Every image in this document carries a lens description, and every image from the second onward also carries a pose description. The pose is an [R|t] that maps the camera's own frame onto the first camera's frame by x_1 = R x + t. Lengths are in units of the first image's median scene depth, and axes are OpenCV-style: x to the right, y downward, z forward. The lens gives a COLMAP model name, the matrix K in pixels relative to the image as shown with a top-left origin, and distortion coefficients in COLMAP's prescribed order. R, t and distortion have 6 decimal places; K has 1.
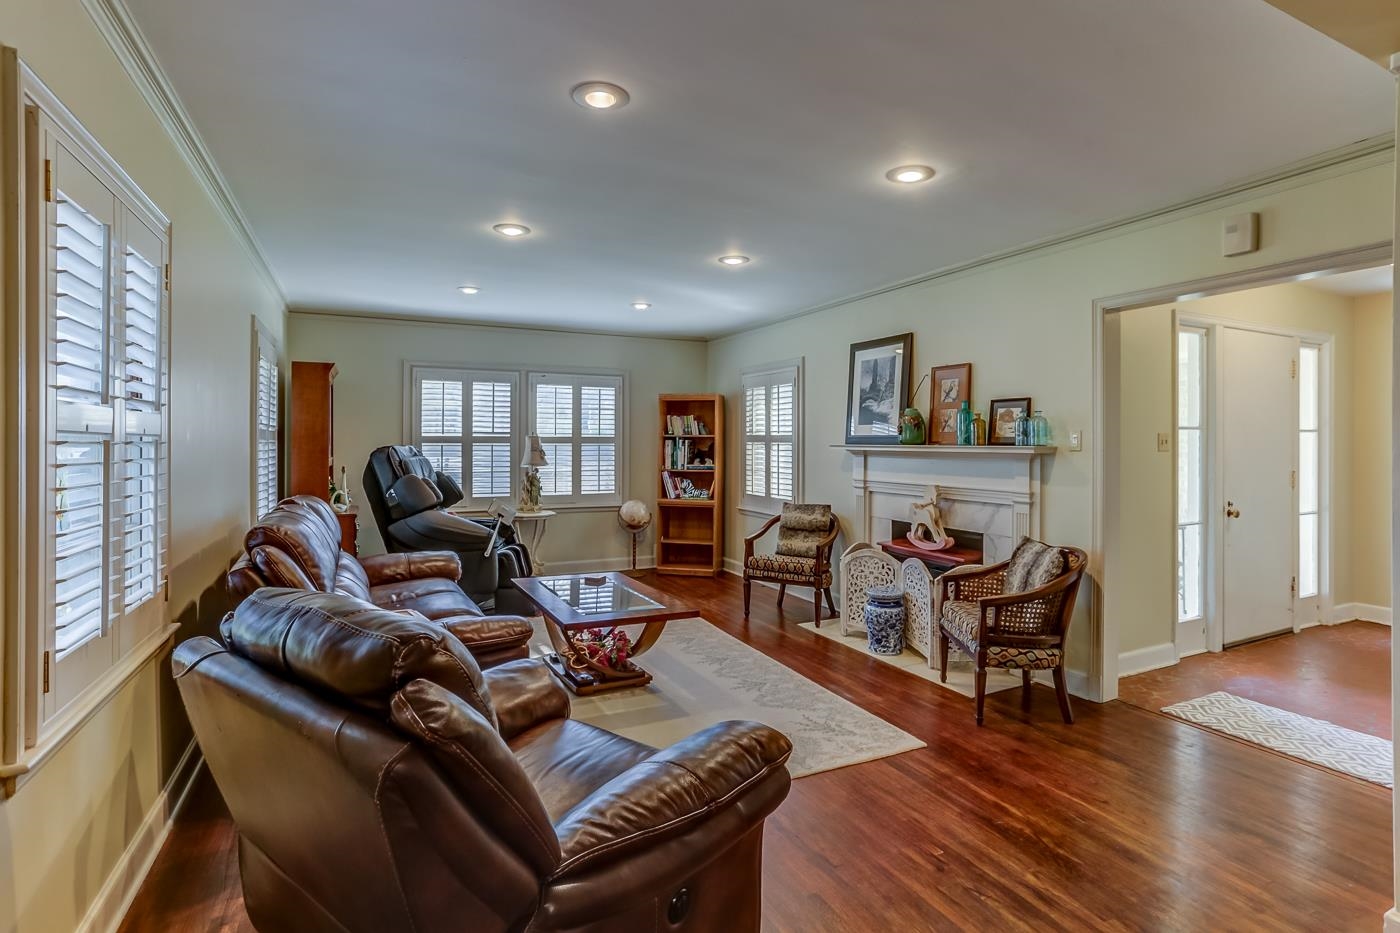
lens RADIAL K [[679.3, 0, 708.5], [0, 679.3, 446.0], [0, 0, 1]] dist [-0.056689, 0.038064]
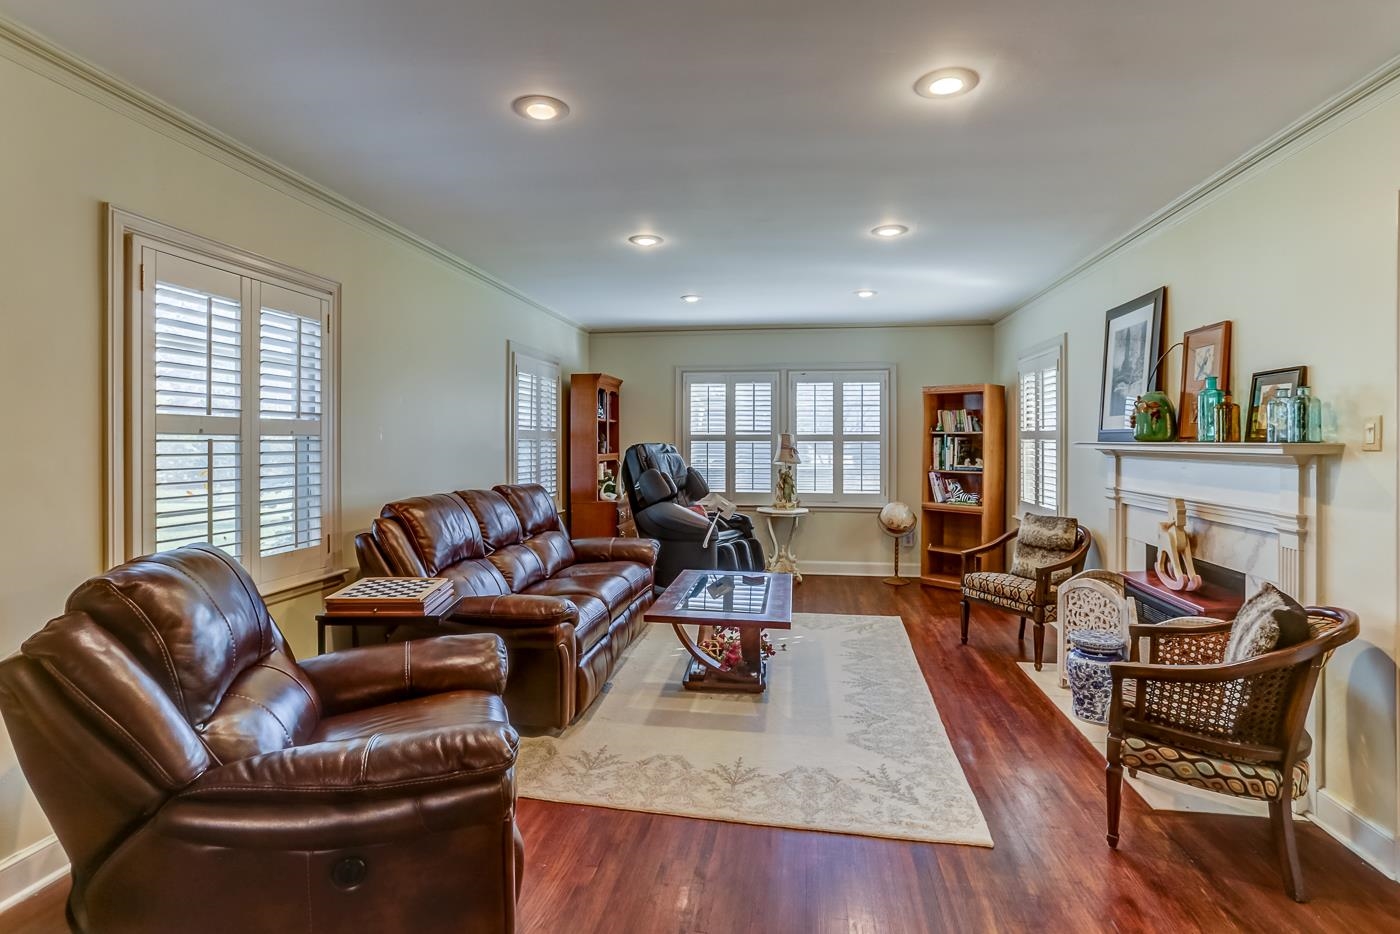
lens RADIAL K [[679.3, 0, 708.5], [0, 679.3, 446.5], [0, 0, 1]] dist [-0.056689, 0.038064]
pose [[0.821988, 0.002678, -0.569499, 0.234315], [-0.001557, 0.999996, 0.002456, 0.001802], [0.569503, -0.001132, 0.821989, 0.104054]]
